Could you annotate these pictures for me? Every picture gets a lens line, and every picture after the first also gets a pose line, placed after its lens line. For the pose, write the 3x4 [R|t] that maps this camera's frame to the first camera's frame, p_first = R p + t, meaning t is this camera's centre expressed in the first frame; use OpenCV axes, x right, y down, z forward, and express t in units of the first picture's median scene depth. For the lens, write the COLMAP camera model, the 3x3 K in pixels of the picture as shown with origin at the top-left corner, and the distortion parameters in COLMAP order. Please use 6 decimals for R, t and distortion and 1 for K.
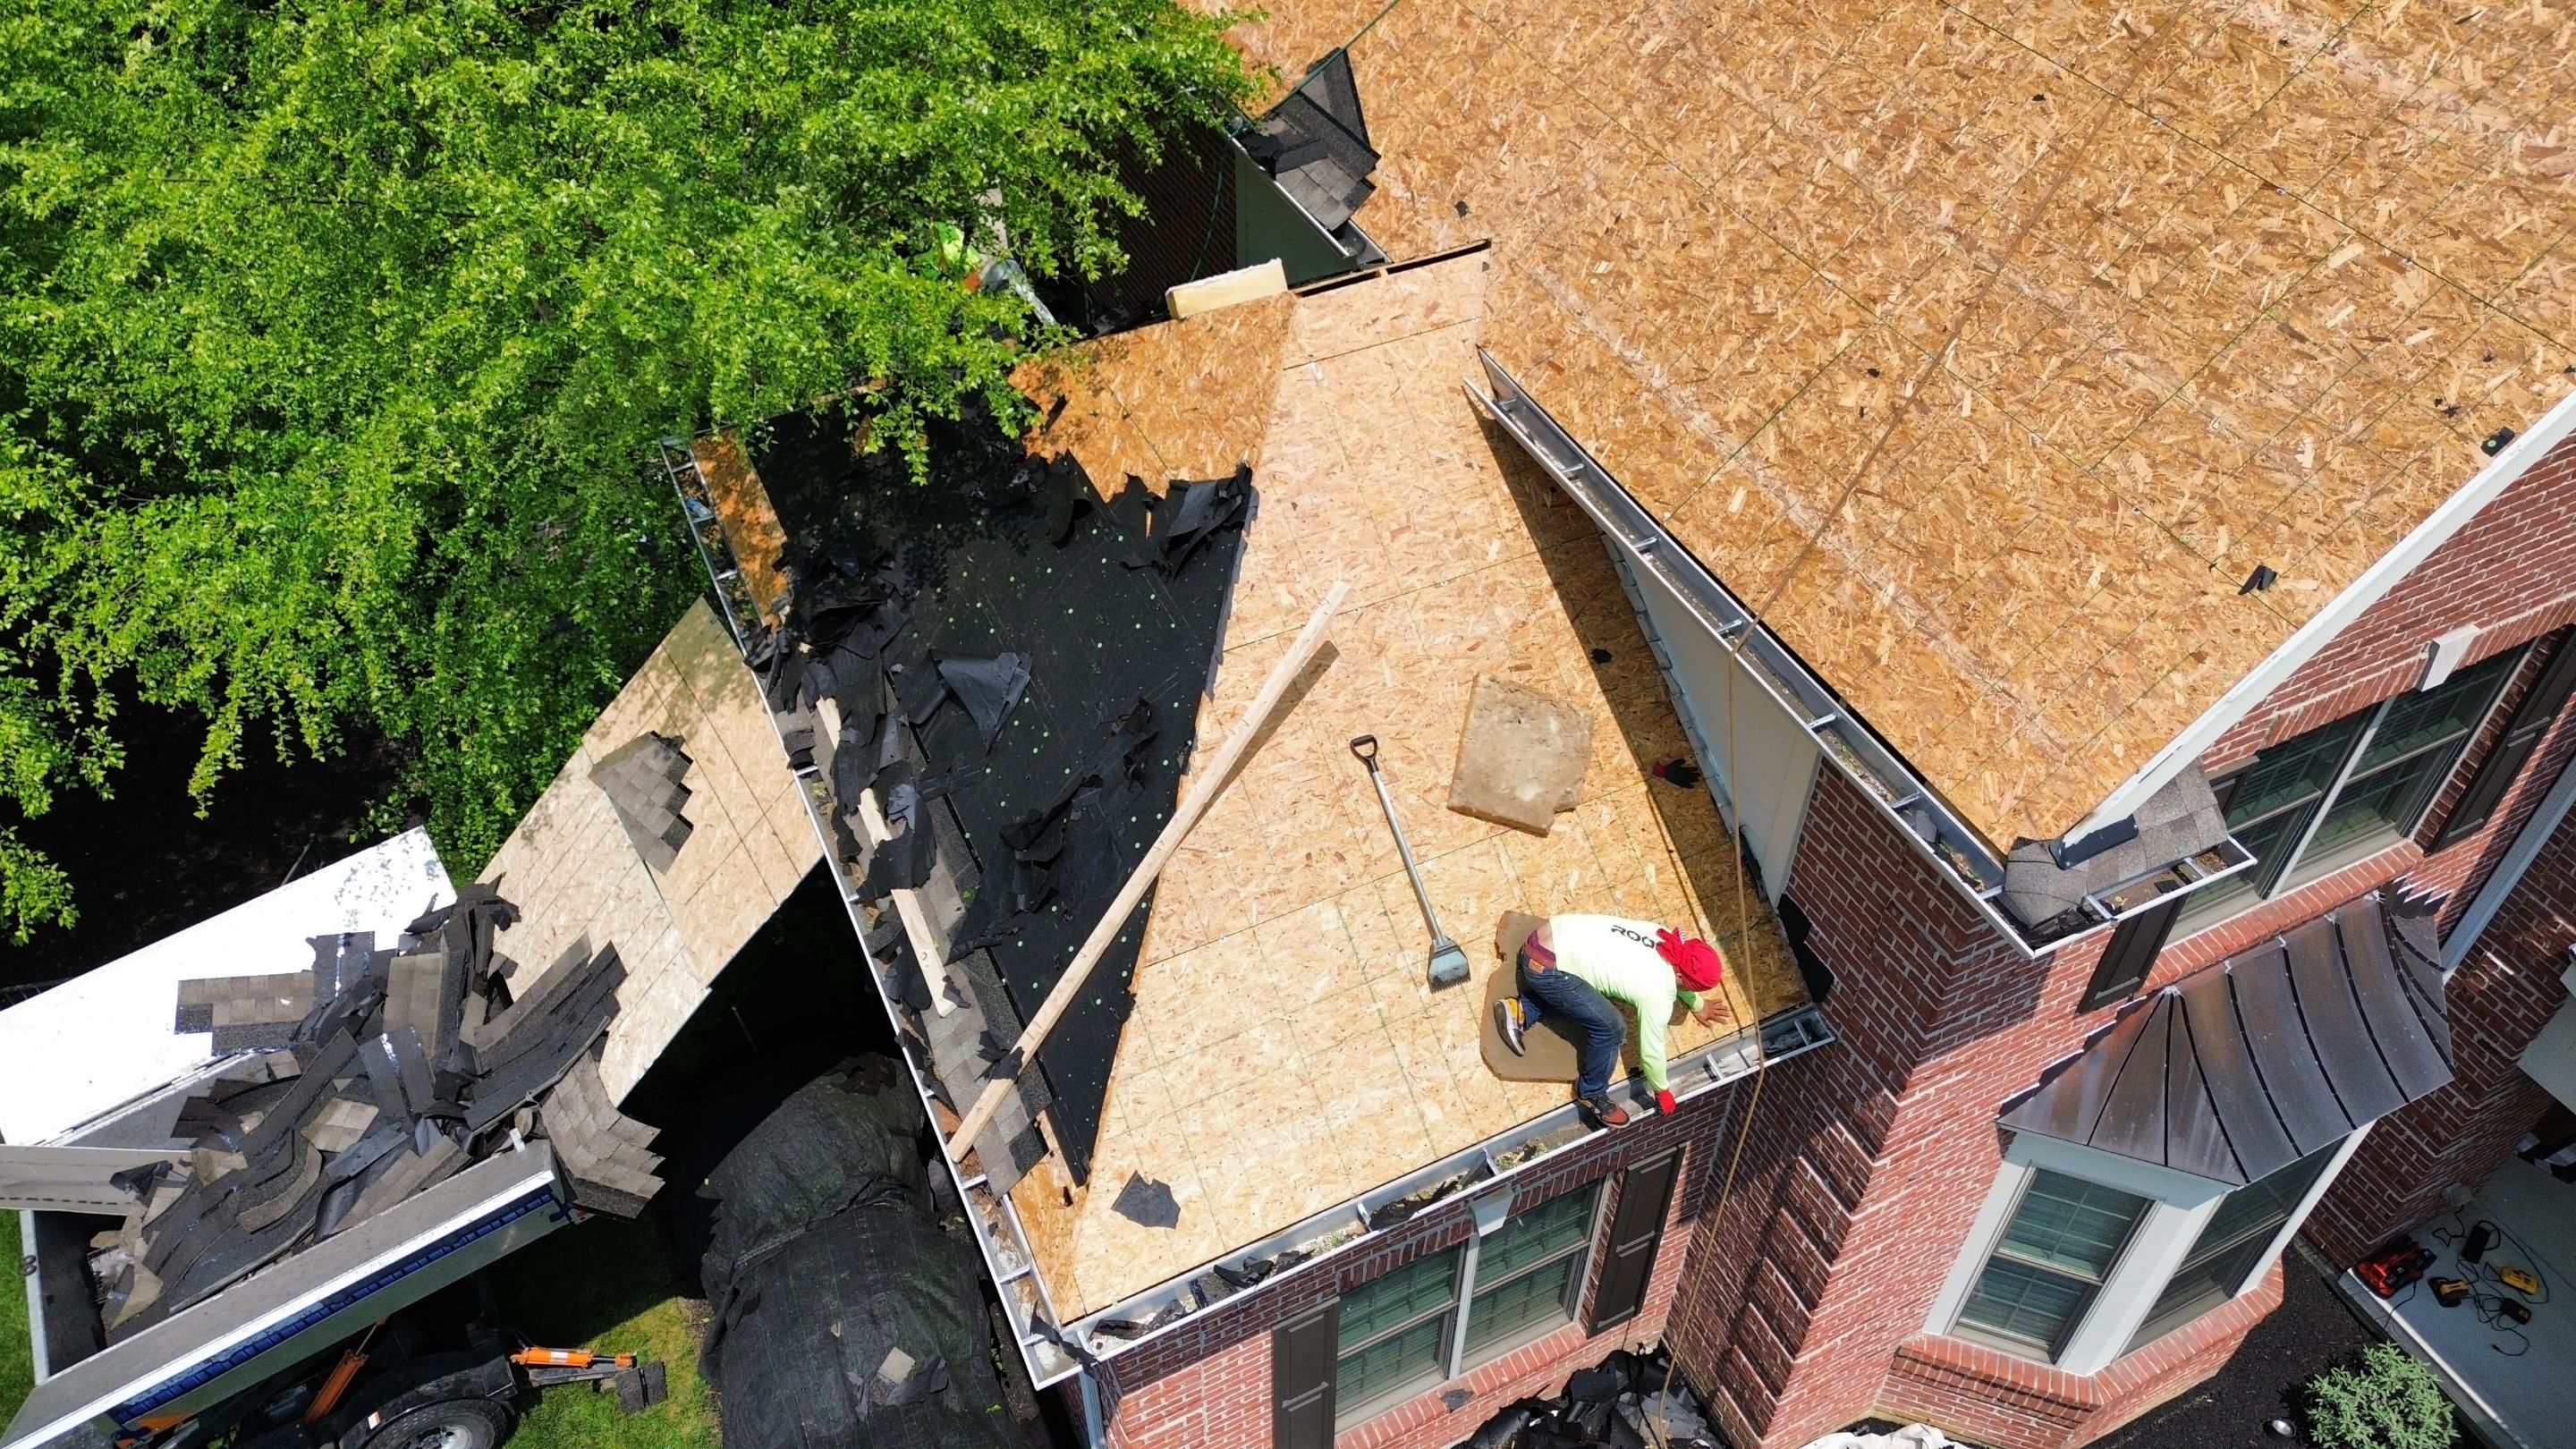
lens RADIAL K [[1826.0, 0, 1370.0], [0, 1826.0, 726.9], [0, 0, 1]] dist [0.077021, -0.075685]
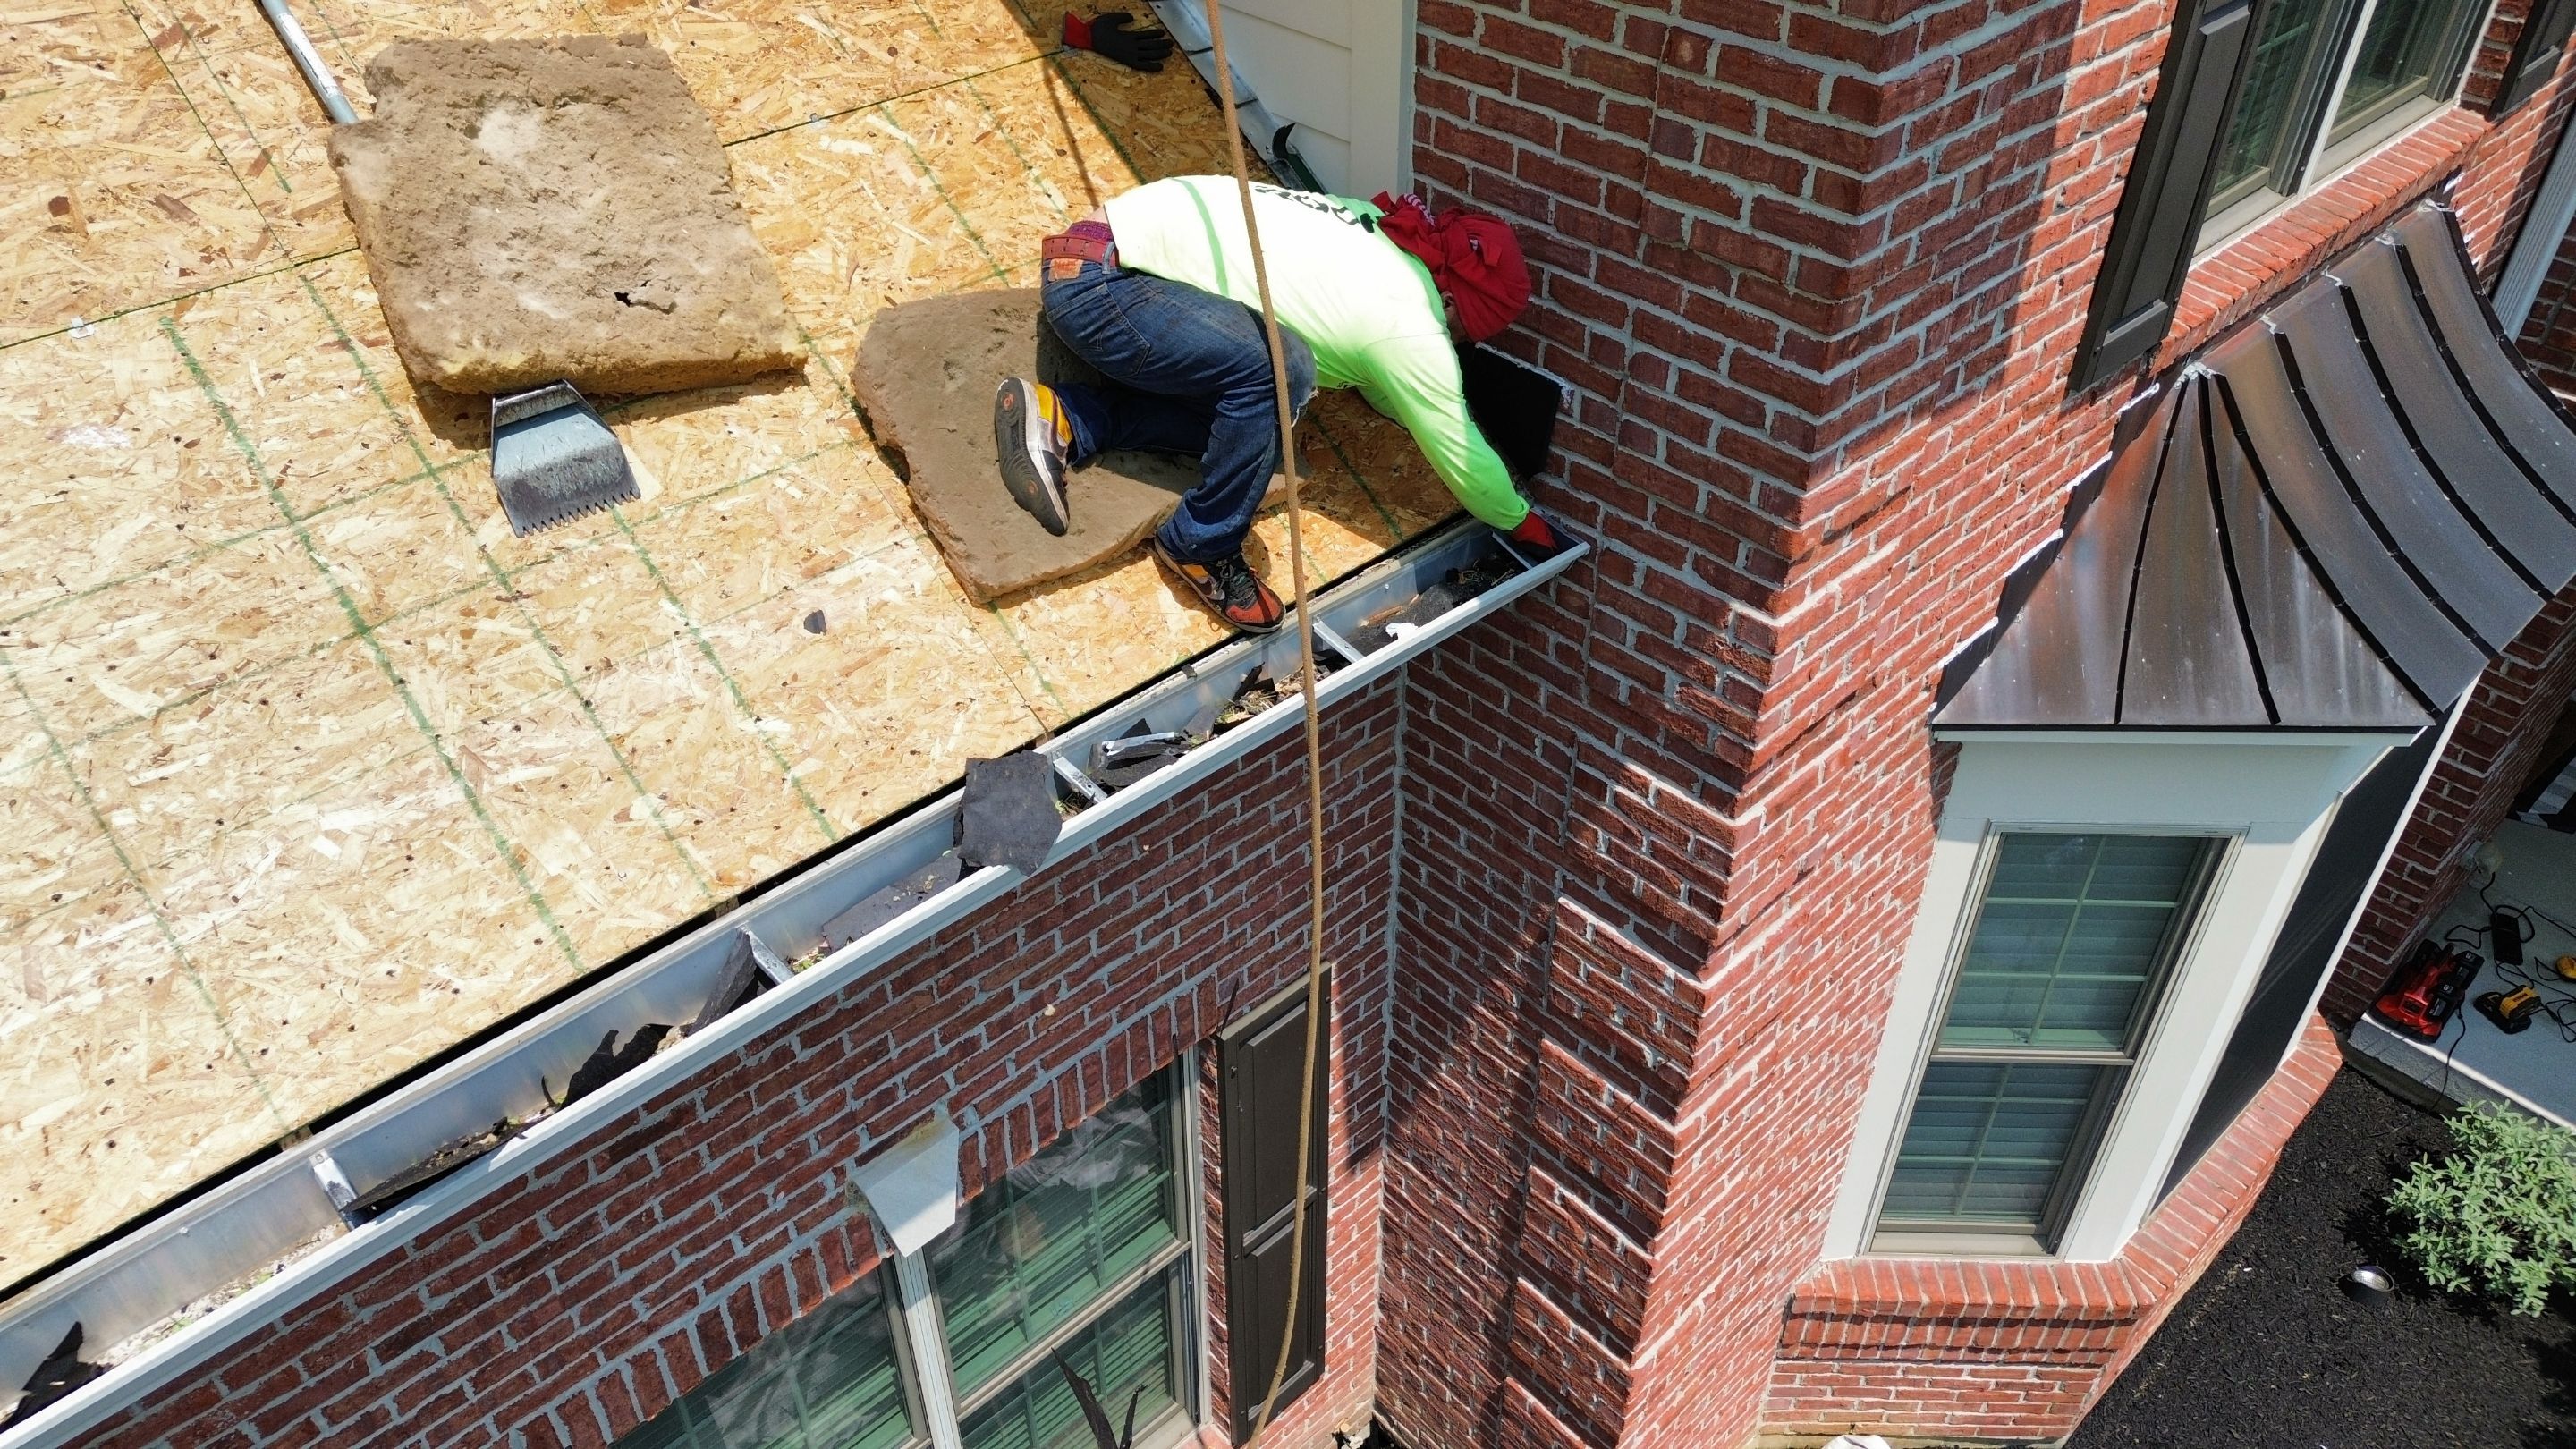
lens RADIAL K [[1826.0, 0, 1330.5], [0, 1826.0, 666.9], [0, 0, 1]] dist [0.077021, -0.075685]
pose [[0.959243, -0.188622, 0.210414, 0.075587], [0.212005, 0.972684, -0.094551, 0.172403], [-0.186832, 0.135307, 0.973029, 0.458429]]
